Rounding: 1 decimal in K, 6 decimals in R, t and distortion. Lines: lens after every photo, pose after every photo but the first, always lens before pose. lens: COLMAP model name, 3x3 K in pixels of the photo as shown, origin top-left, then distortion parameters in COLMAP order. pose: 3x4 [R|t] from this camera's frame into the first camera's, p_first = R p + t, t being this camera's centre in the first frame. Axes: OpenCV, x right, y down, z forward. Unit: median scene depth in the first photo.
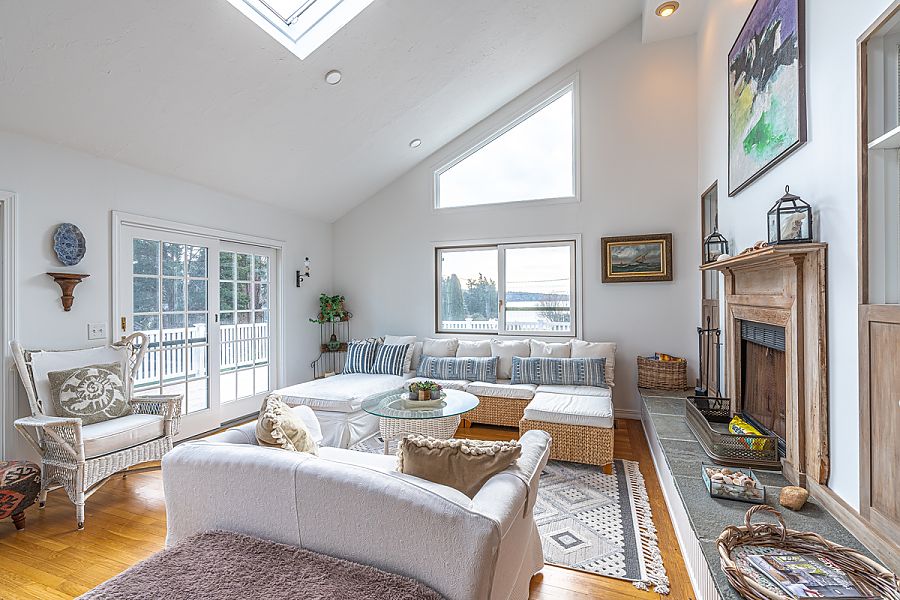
lens RADIAL K [[404.0, 0, 454.8], [0, 404.0, 298.5], [0, 0, 1]] dist [-0.011721, 0.002911]
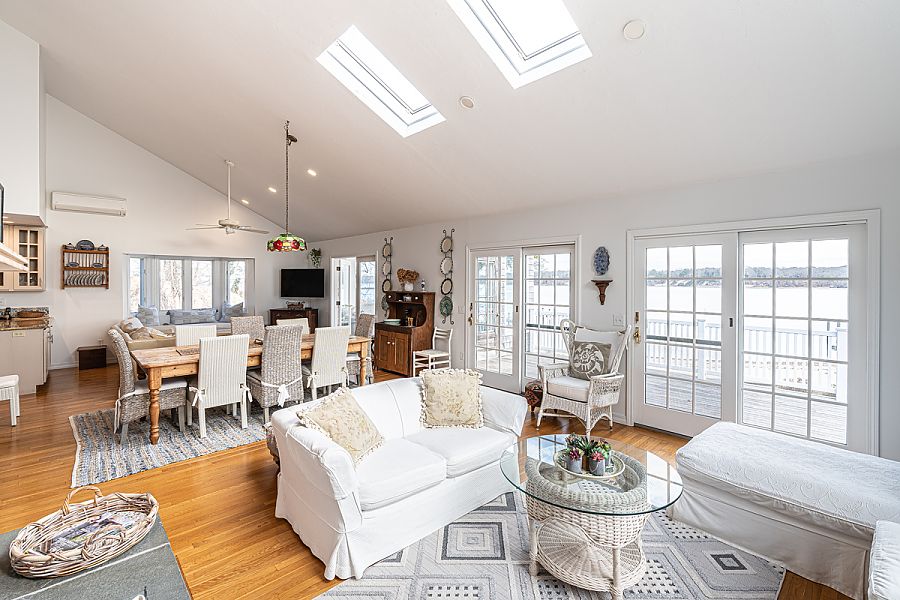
lens RADIAL K [[404.0, 0, 442.9], [0, 404.0, 285.5], [0, 0, 1]] dist [-0.011721, 0.002911]
pose [[-0.451162, 0.011569, -0.892367, 0.425431], [0.002407, 0.999928, 0.011746, -0.039460], [0.892439, 0.003152, -0.451157, 0.737606]]
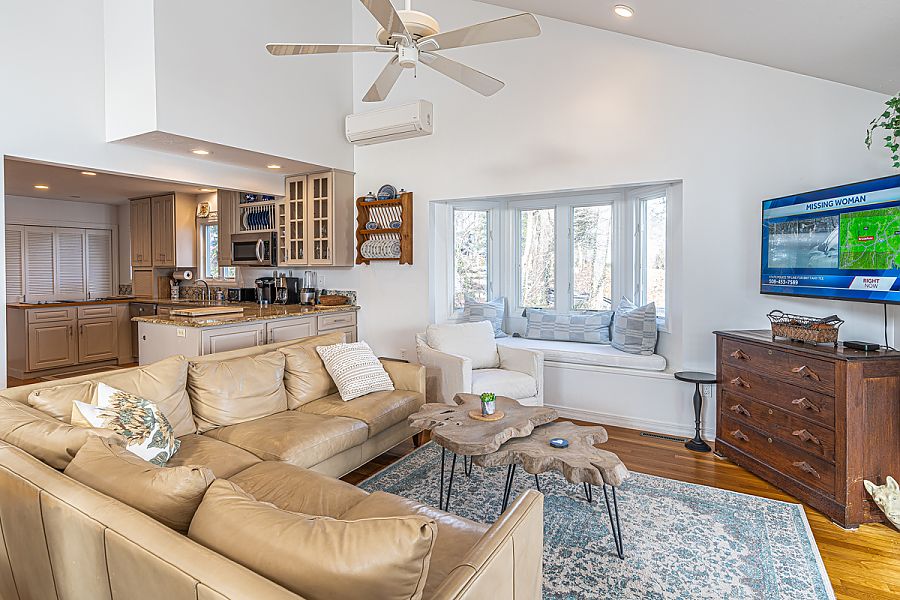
lens RADIAL K [[453.6, 0, 455.5], [0, 453.6, 273.3], [0, 0, 1]] dist [-0.004669, 0.001082]
pose [[-0.986799, 0.006818, 0.161806, -0.706946], [0.009157, 0.999864, 0.013718, -0.002317], [-0.161690, 0.015019, -0.986727, -0.182894]]
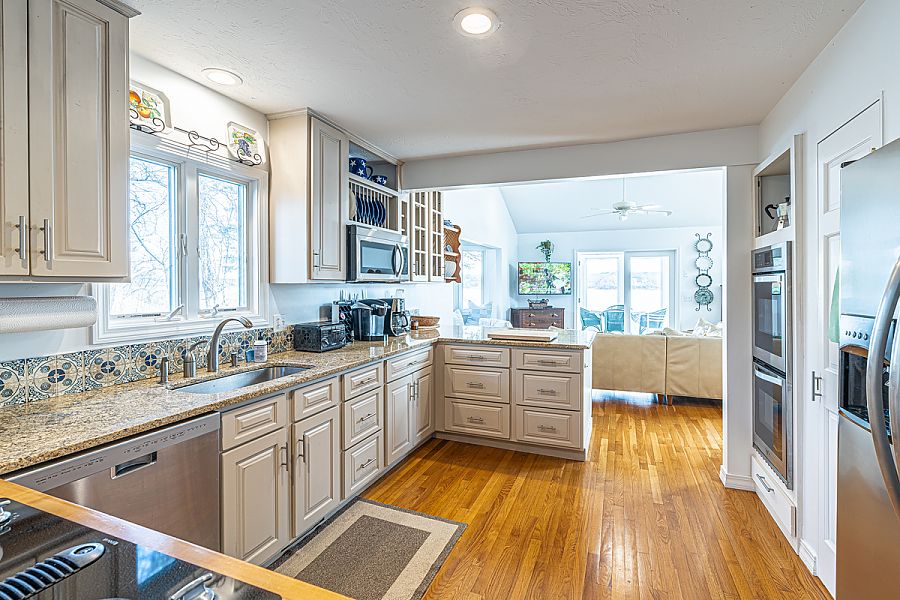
lens RADIAL K [[404.0, 0, 452.5], [0, 404.0, 289.7], [0, 0, 1]] dist [-0.011721, 0.002911]
pose [[-0.042800, 0.016992, -0.998939, 0.760954], [0.000117, 0.999855, 0.017003, -0.009617], [0.999084, 0.000611, -0.042796, -1.171870]]
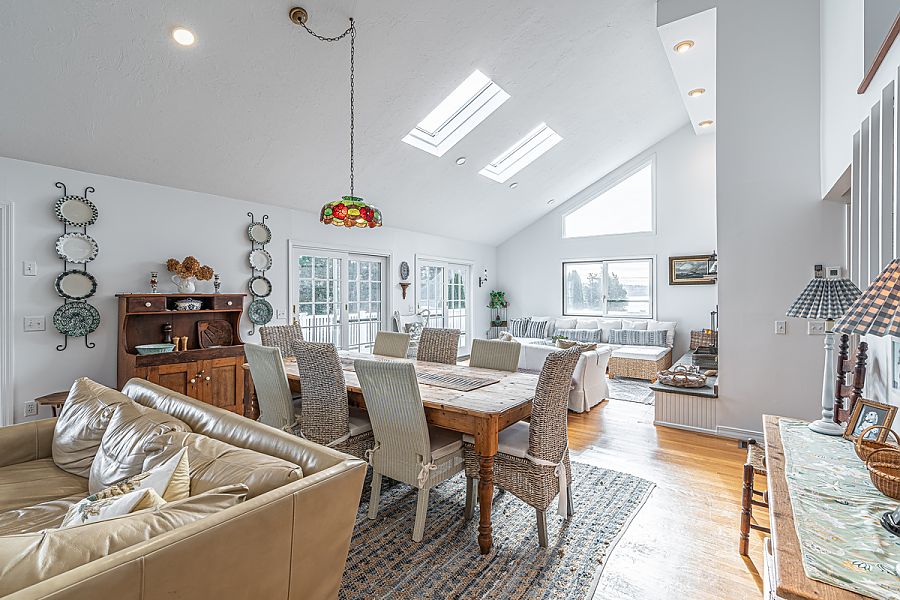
lens RADIAL K [[404.0, 0, 465.0], [0, 404.0, 292.9], [0, 0, 1]] dist [-0.011721, 0.002911]
pose [[0.964981, 0.004030, -0.262289, -0.000553], [-0.003877, 0.999992, 0.001103, -0.006185], [0.262292, -0.000047, 0.964989, -0.765753]]
